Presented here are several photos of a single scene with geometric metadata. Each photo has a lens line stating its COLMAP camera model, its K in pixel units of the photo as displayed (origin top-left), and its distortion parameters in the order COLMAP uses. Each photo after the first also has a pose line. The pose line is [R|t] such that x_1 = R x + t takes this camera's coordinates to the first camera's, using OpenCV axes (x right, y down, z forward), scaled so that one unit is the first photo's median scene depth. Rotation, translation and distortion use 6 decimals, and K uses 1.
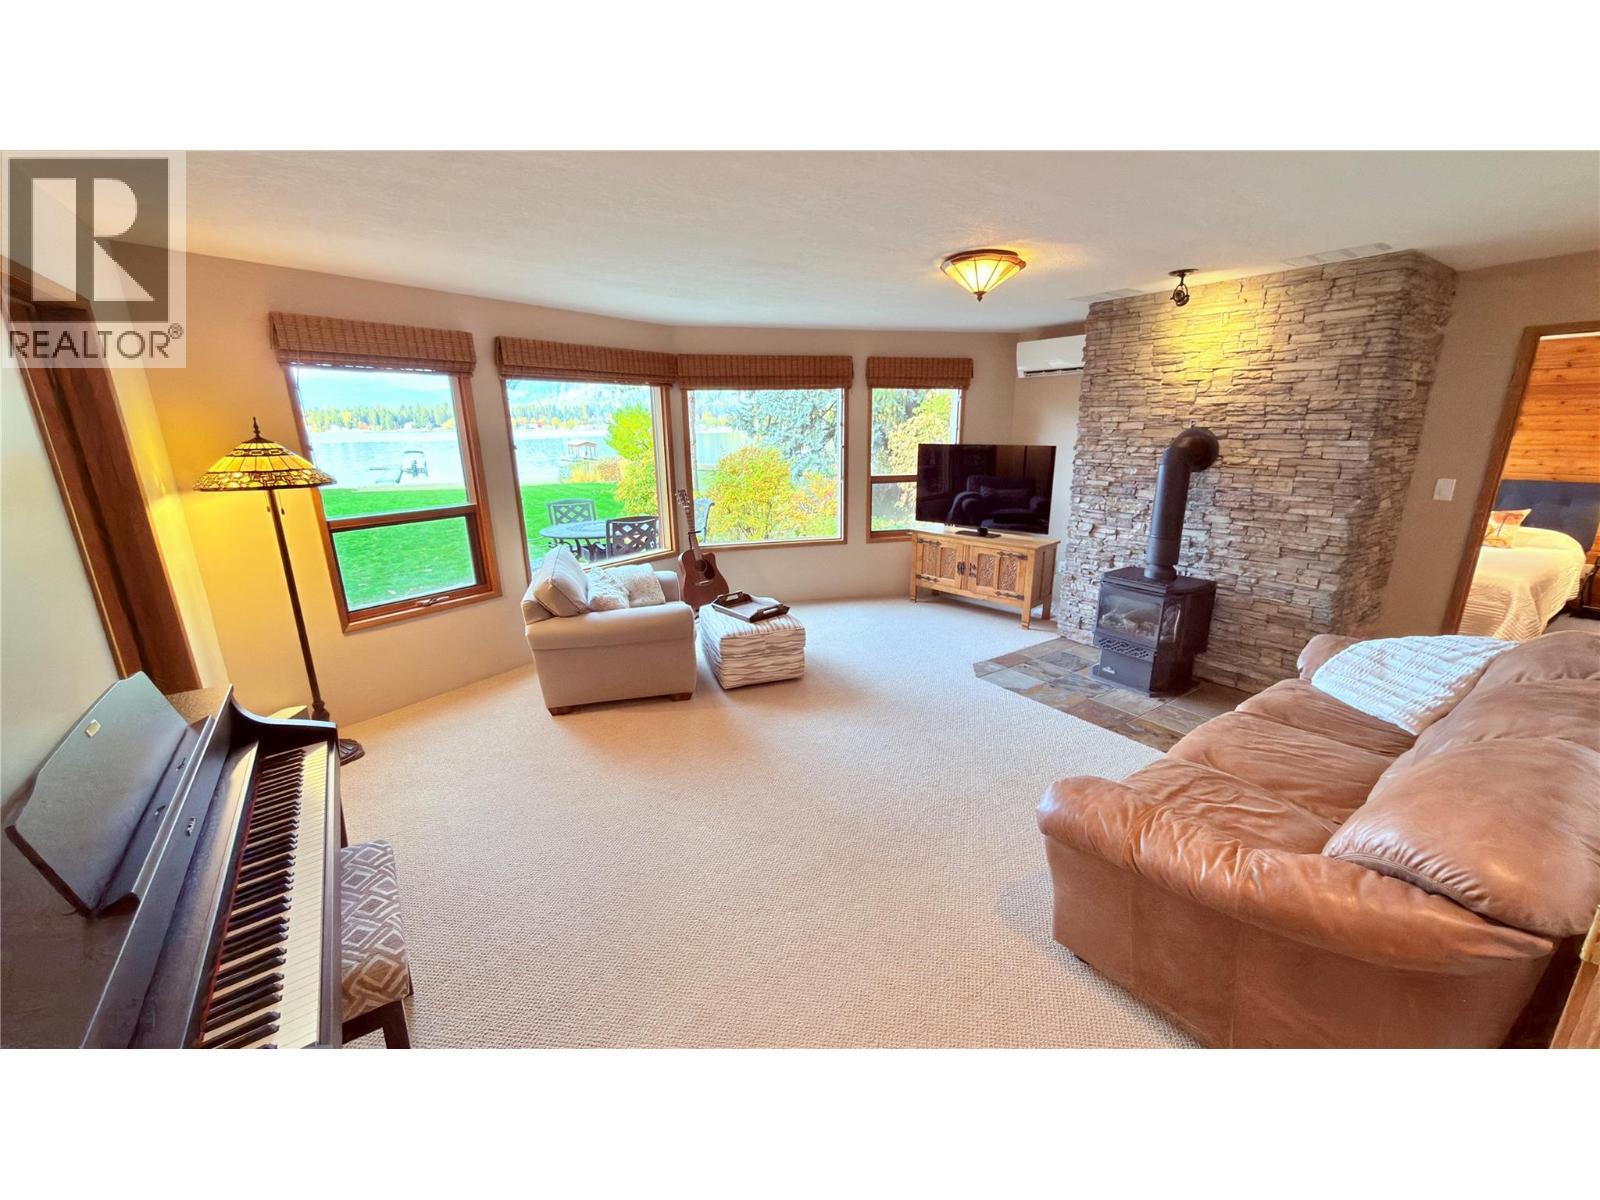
lens RADIAL K [[641.0, 0, 801.5], [0, 641.0, 598.1], [0, 0, 1]] dist [0.004236, 0.000340]
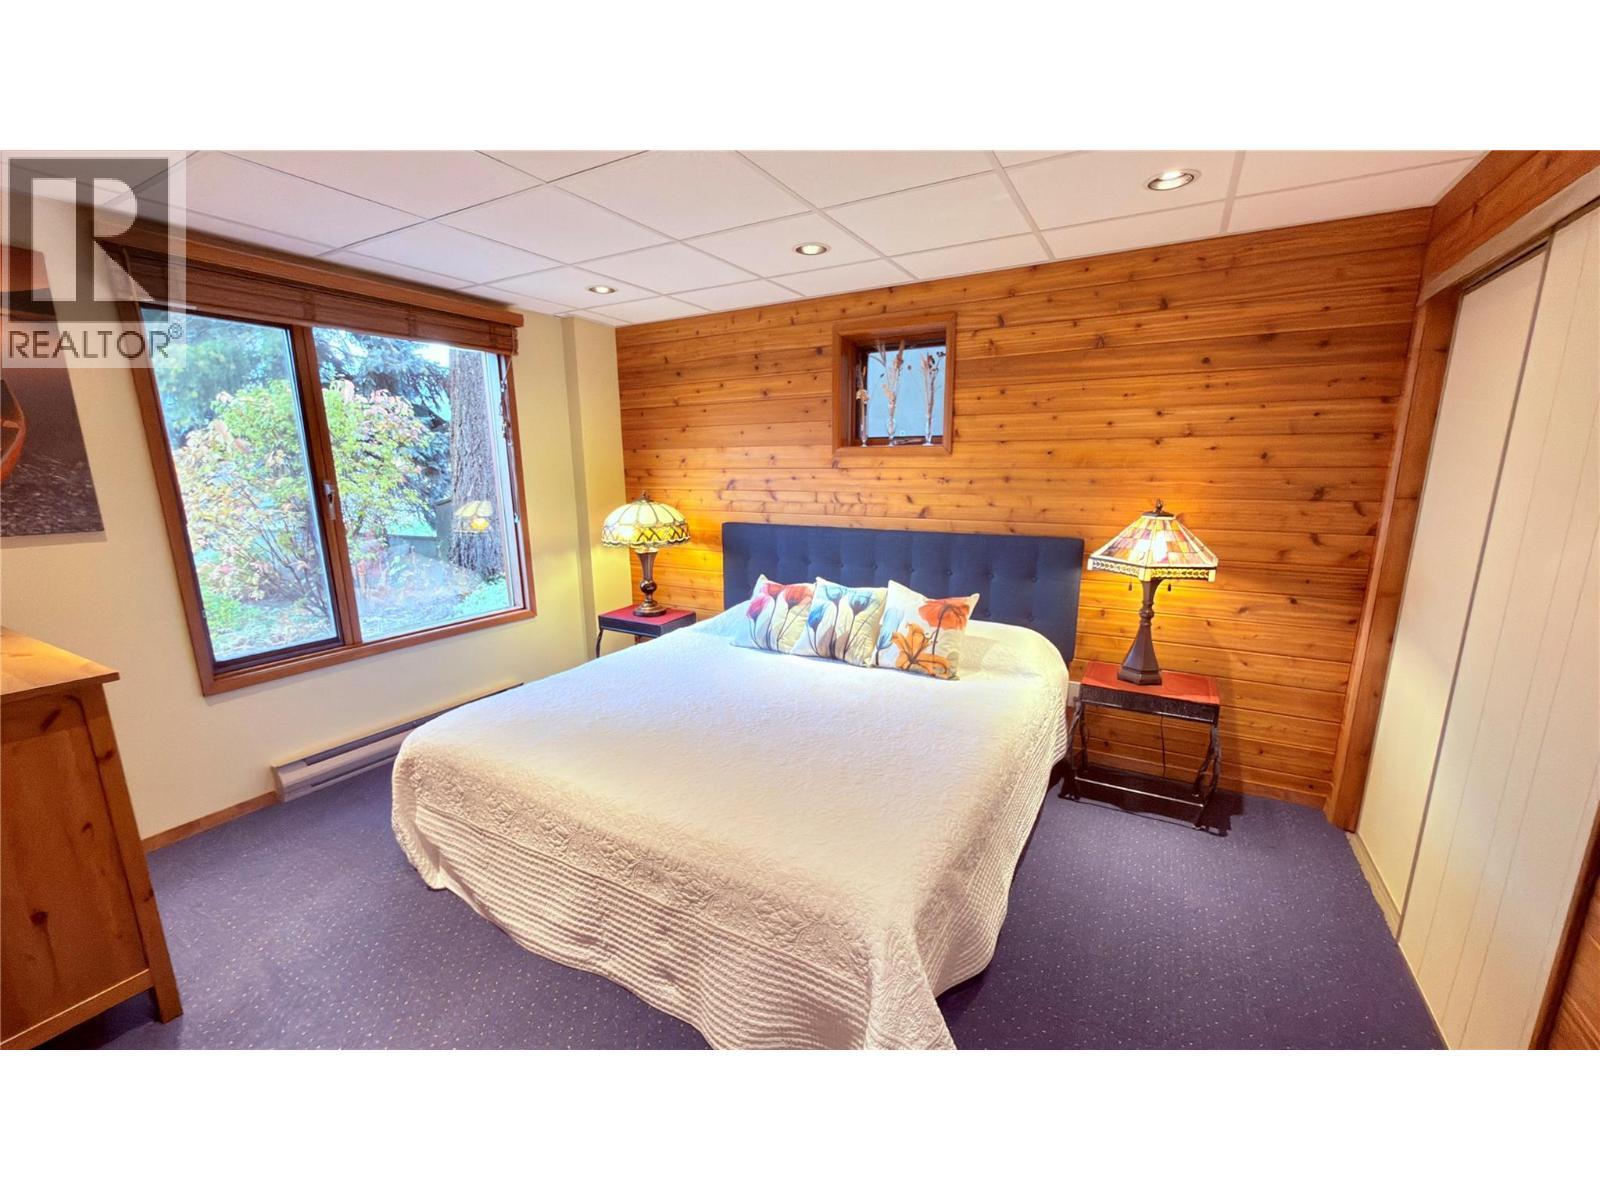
lens RADIAL K [[641.0, 0, 806.0], [0, 641.0, 601.0], [0, 0, 1]] dist [0.004236, 0.000340]
pose [[0.898931, -0.096907, 0.427239, 0.521107], [0.116480, 0.992995, -0.019848, -0.091024], [-0.422322, 0.067607, 0.903921, 0.395610]]
